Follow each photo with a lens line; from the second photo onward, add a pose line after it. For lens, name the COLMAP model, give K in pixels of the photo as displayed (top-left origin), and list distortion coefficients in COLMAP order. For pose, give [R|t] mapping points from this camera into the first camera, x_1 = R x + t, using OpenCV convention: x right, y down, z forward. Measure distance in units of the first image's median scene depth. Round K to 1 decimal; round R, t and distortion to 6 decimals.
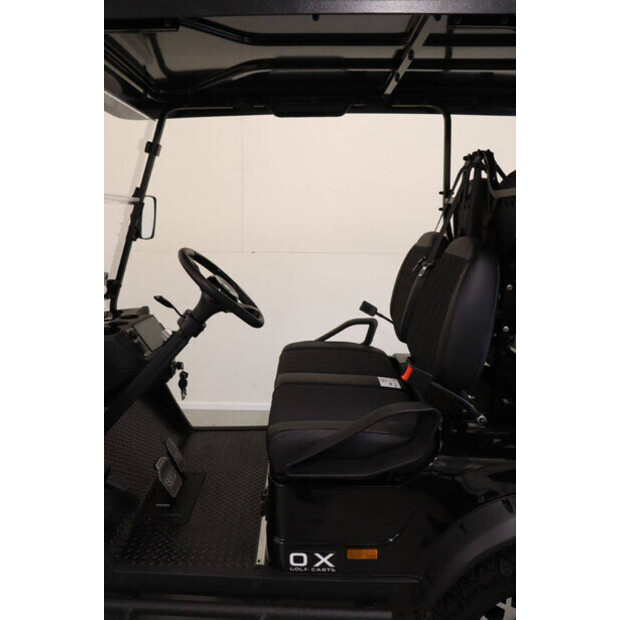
lens RADIAL K [[447.0, 0, 310.0], [0, 447.0, 310.0], [0, 0, 1]] dist [-0.011104, -0.003156]
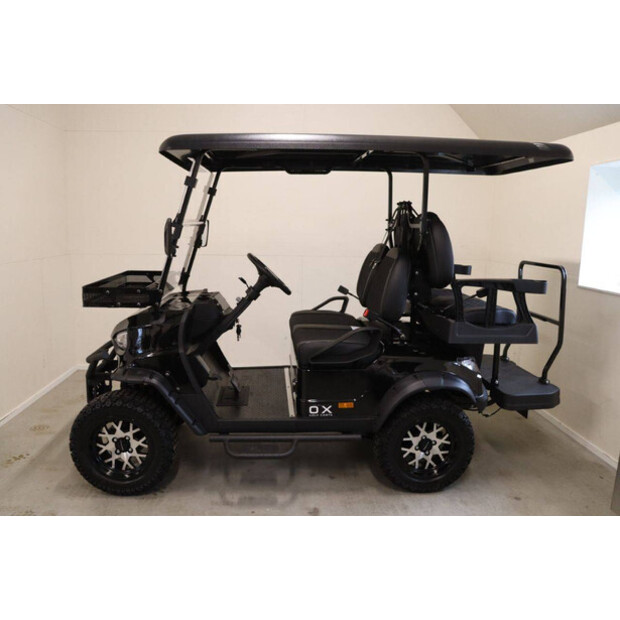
lens RADIAL K [[447.0, 0, 310.0], [0, 447.0, 310.0], [0, 0, 1]] dist [-0.011104, -0.003156]
pose [[0.996276, -0.007413, 0.085899, -0.140935], [0.008065, 0.999941, -0.007252, 0.086886], [-0.085840, 0.007918, 0.996277, -0.659644]]
